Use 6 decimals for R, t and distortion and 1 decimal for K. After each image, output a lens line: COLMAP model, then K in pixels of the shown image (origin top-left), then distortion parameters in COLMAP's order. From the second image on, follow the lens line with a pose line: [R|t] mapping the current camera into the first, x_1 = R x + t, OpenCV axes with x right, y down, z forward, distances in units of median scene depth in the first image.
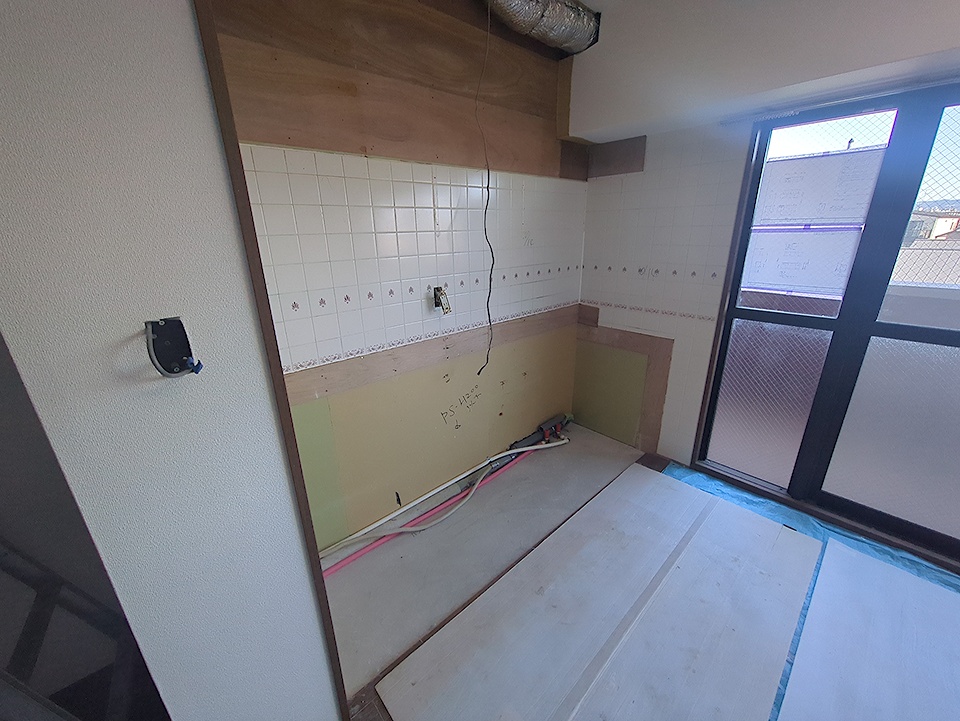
lens RADIAL K [[382.3, 0, 480.7], [0, 382.3, 357.0], [0, 0, 1]] dist [-0.010526, -0.000333]
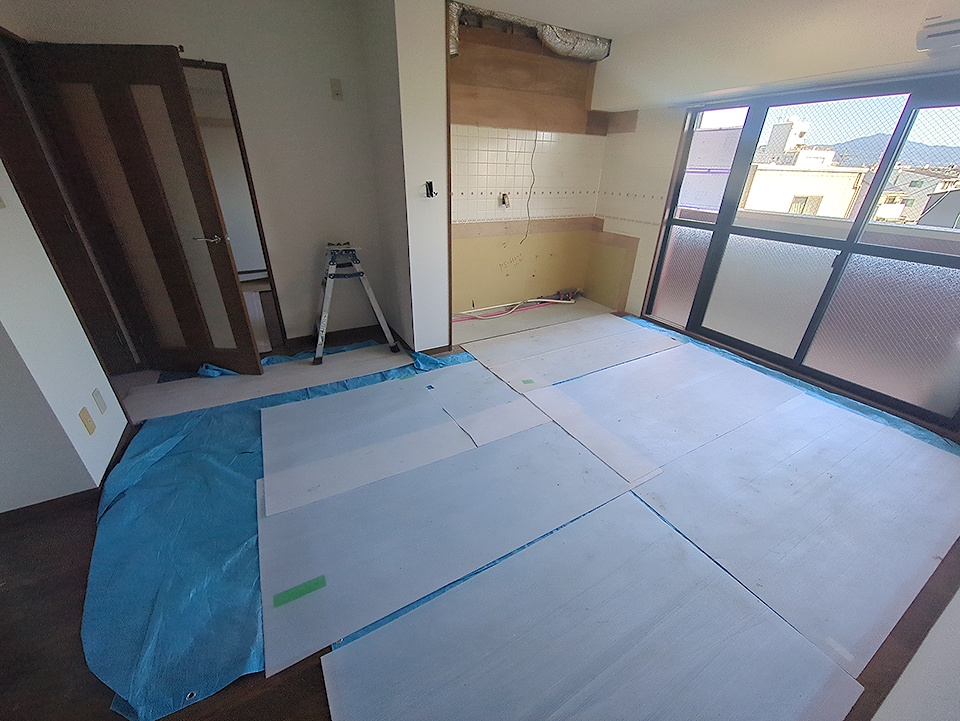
lens RADIAL K [[382.3, 0, 479.9], [0, 382.3, 359.9], [0, 0, 1]] dist [-0.010526, -0.000333]
pose [[0.974299, 0.136871, -0.178905, 0.222243], [-0.109003, 0.981518, 0.157291, 0.346424], [0.197127, -0.133747, 0.971212, -1.006898]]
